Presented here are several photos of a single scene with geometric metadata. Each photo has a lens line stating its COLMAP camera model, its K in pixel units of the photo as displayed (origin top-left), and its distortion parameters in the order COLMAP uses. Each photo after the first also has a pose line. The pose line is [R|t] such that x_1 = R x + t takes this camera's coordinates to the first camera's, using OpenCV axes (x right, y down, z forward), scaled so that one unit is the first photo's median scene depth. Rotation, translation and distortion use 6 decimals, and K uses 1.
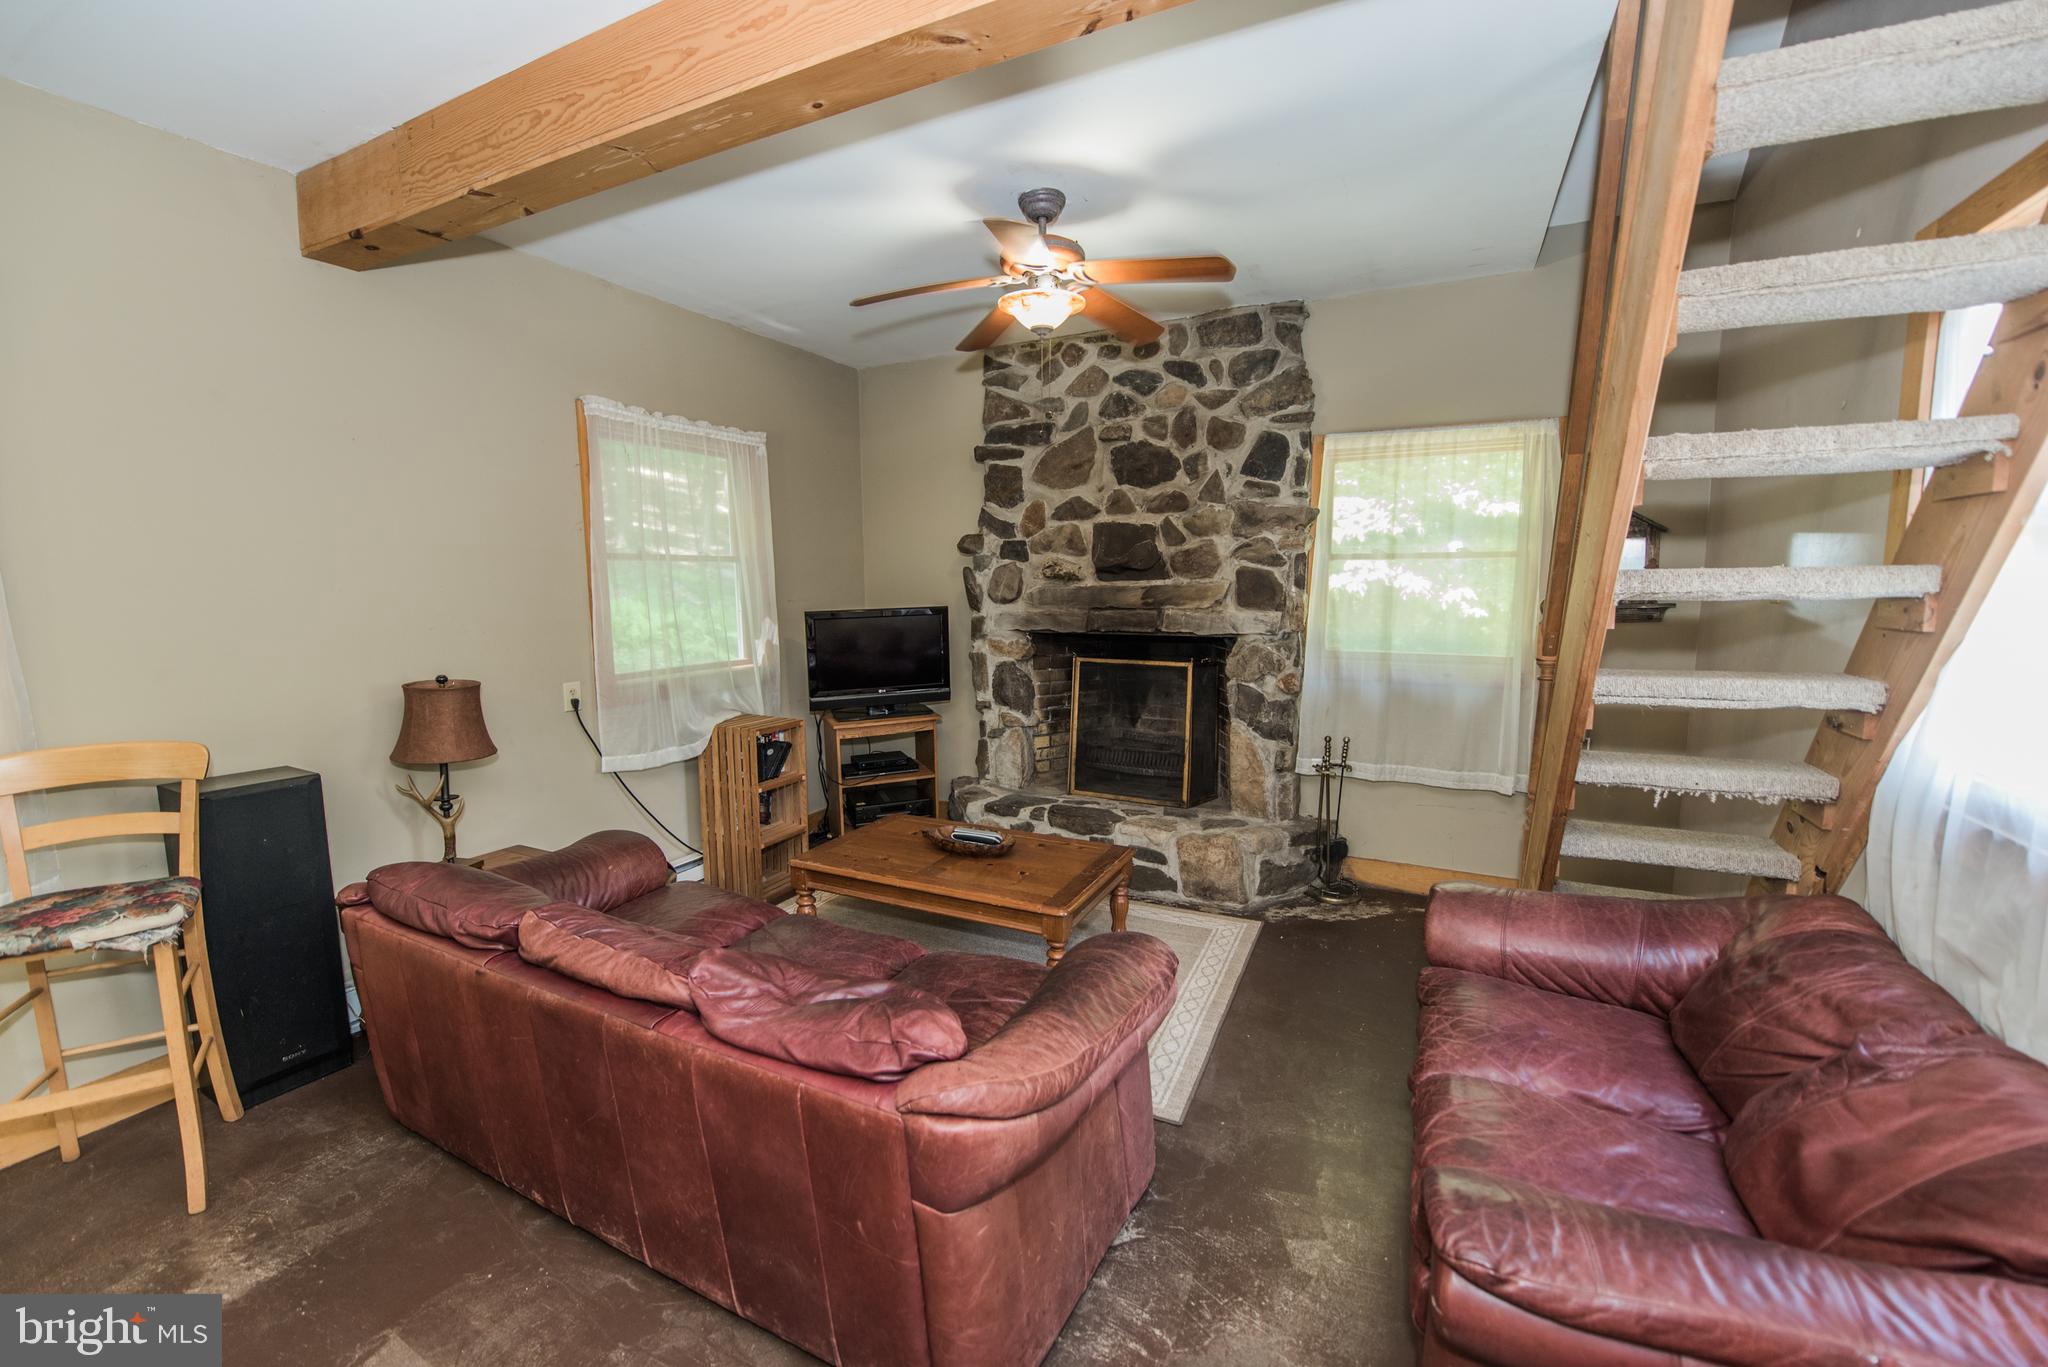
lens RADIAL K [[815.6, 0, 1016.9], [0, 815.6, 685.3], [0, 0, 1]] dist [-0.013711, -0.003652]
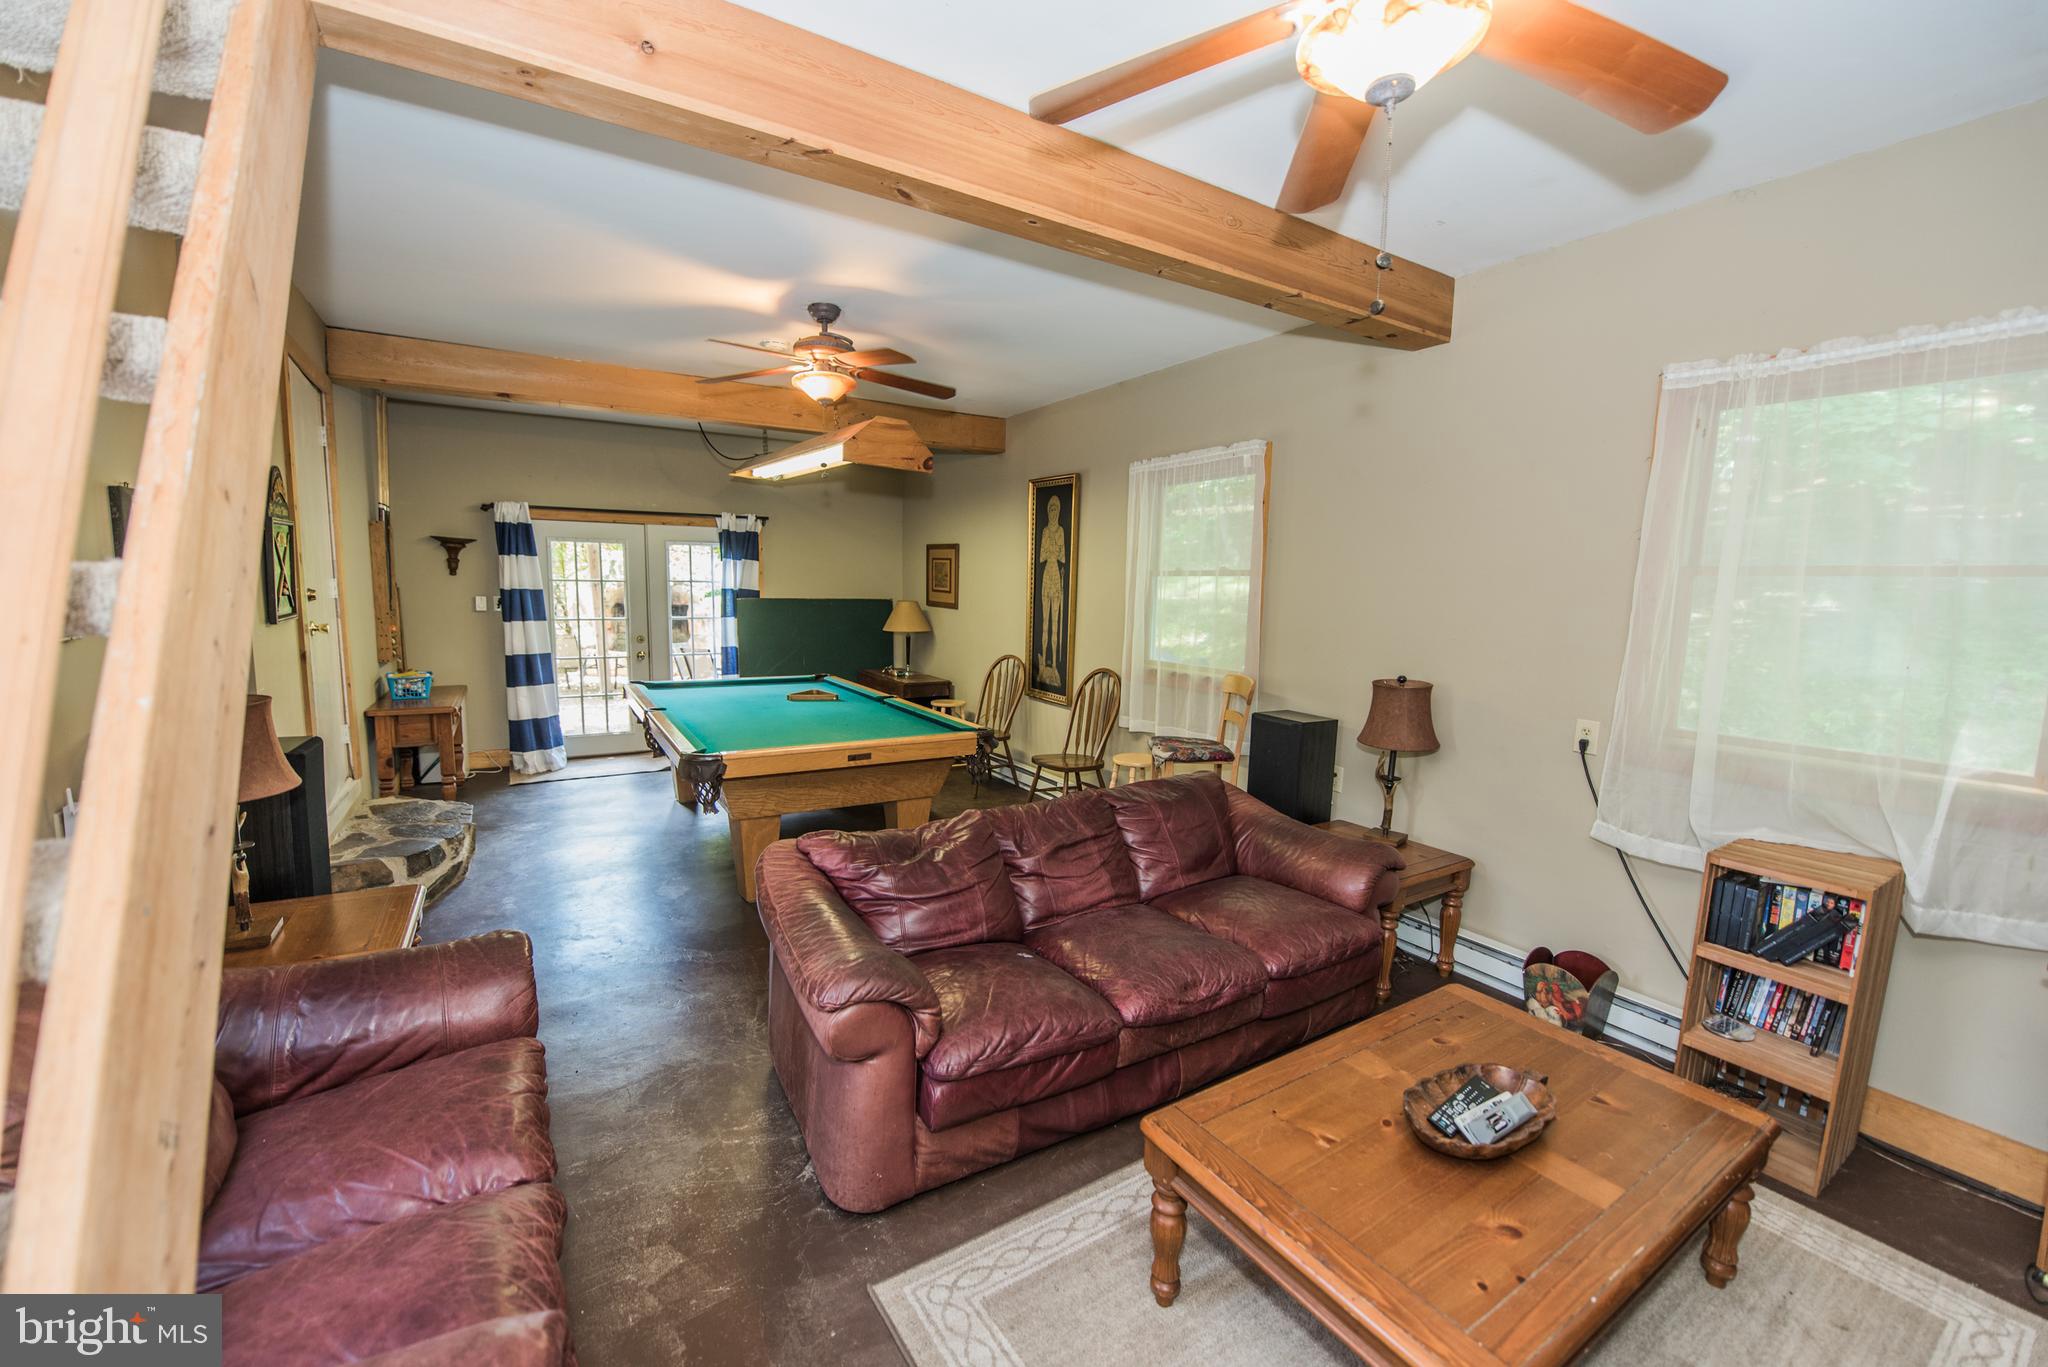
lens RADIAL K [[815.6, 0, 1016.9], [0, 815.6, 685.3], [0, 0, 1]] dist [-0.013711, -0.003652]
pose [[-0.523600, 0.096026, -0.846536, 0.584934], [-0.126241, 0.973914, 0.188558, -0.151260], [0.842560, 0.205596, -0.497819, 1.113752]]
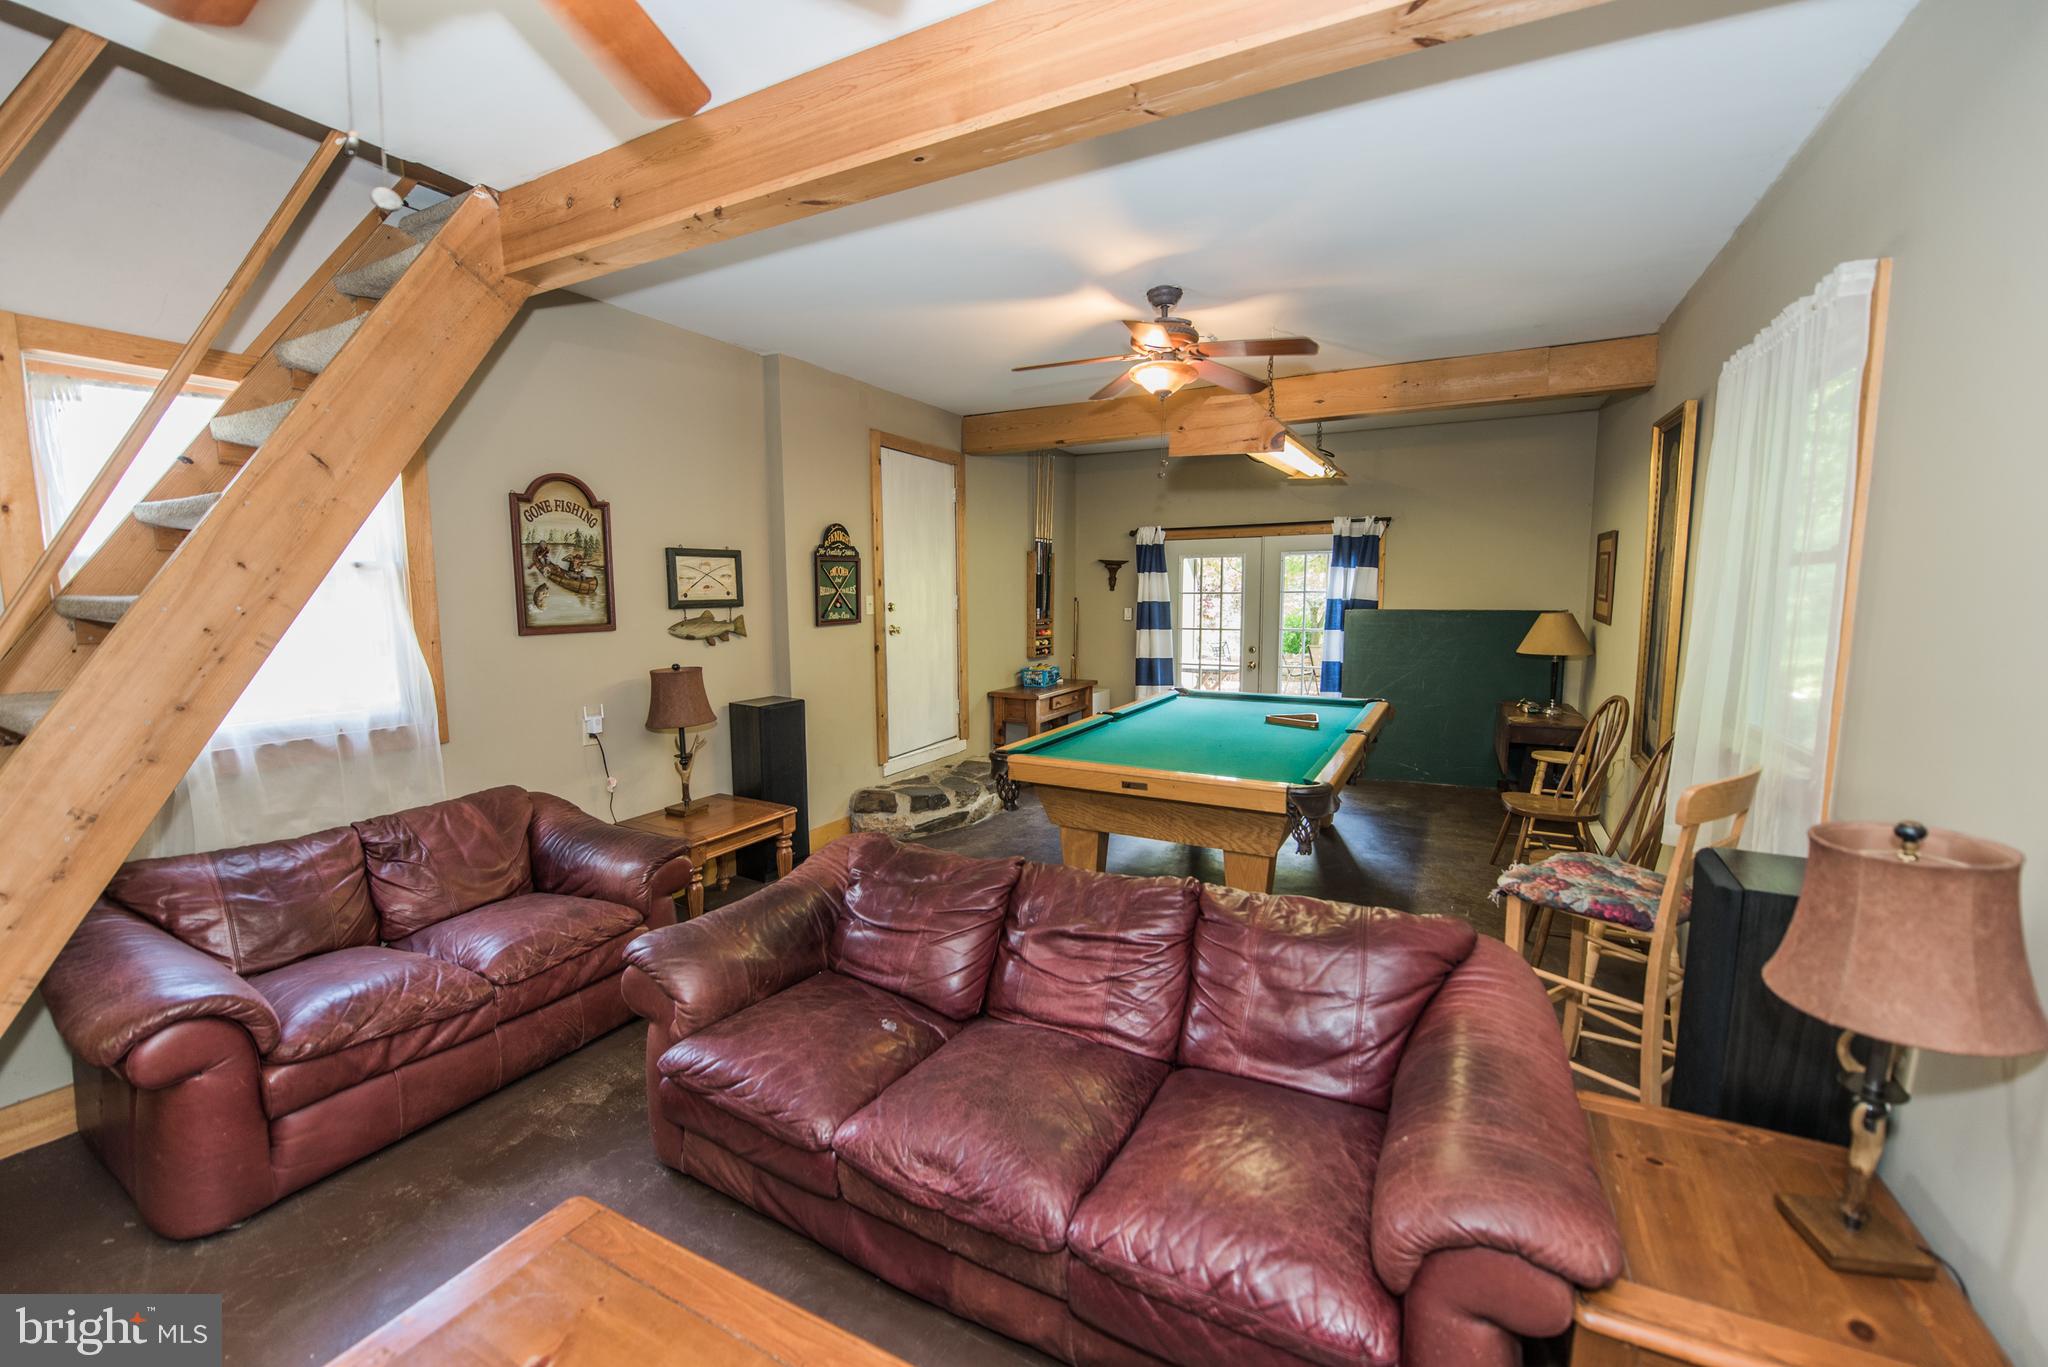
lens RADIAL K [[815.6, 0, 1016.9], [0, 815.6, 685.3], [0, 0, 1]] dist [-0.013711, -0.003652]
pose [[-0.999678, 0.006522, 0.024524, -0.250411], [0.012247, 0.970420, 0.241114, -0.188159], [-0.022226, 0.241336, -0.970187, 1.388978]]
